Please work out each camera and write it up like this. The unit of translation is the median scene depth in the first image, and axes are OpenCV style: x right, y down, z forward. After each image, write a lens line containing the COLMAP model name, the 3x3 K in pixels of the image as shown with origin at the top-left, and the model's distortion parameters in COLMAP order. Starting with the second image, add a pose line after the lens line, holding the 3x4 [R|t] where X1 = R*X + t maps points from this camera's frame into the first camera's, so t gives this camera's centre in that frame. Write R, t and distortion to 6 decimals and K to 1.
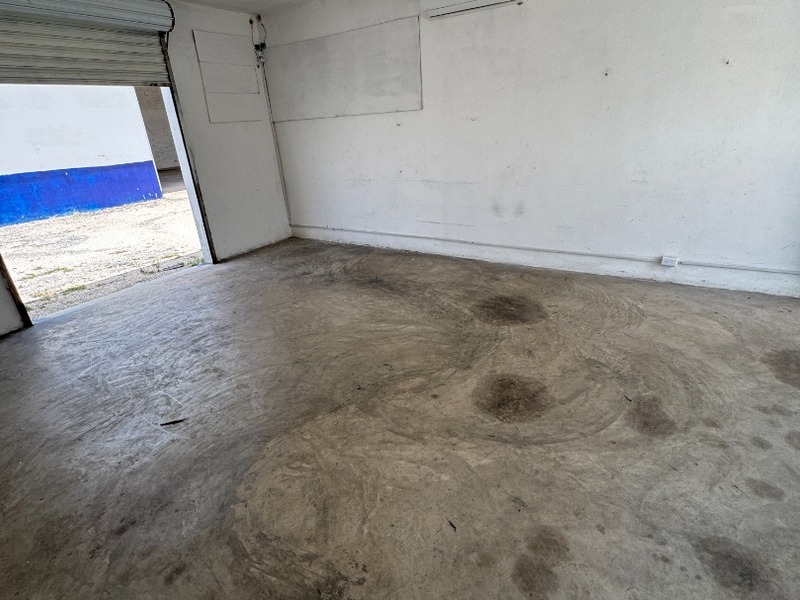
lens RADIAL K [[427.1, 0, 400.0], [0, 427.1, 300.0], [0, 0, 1]] dist [-0.000318, -0.000138]
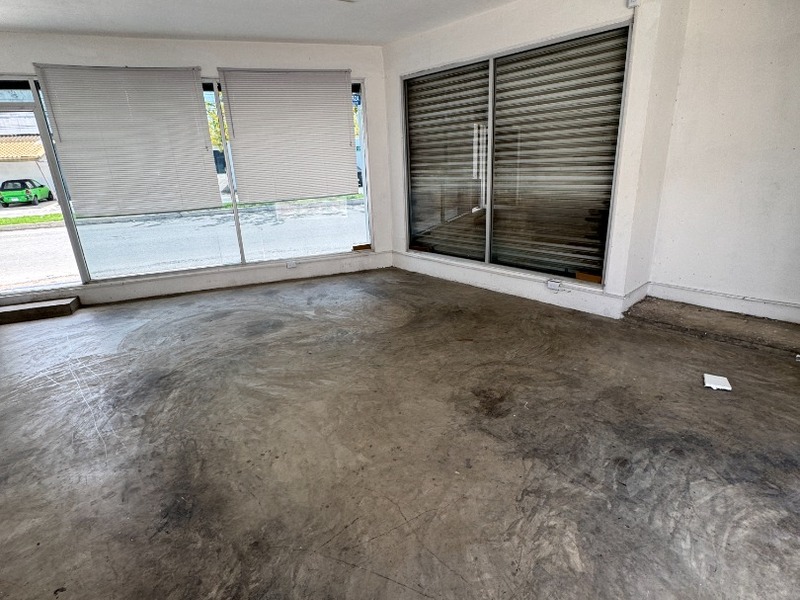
lens RADIAL K [[427.1, 0, 400.0], [0, 427.1, 300.0], [0, 0, 1]] dist [-0.000318, -0.000138]
pose [[-0.960970, 0.015482, 0.276217, -0.568796], [0.192307, 0.755146, 0.626716, -0.625113], [-0.198881, 0.655374, -0.728650, 1.595291]]
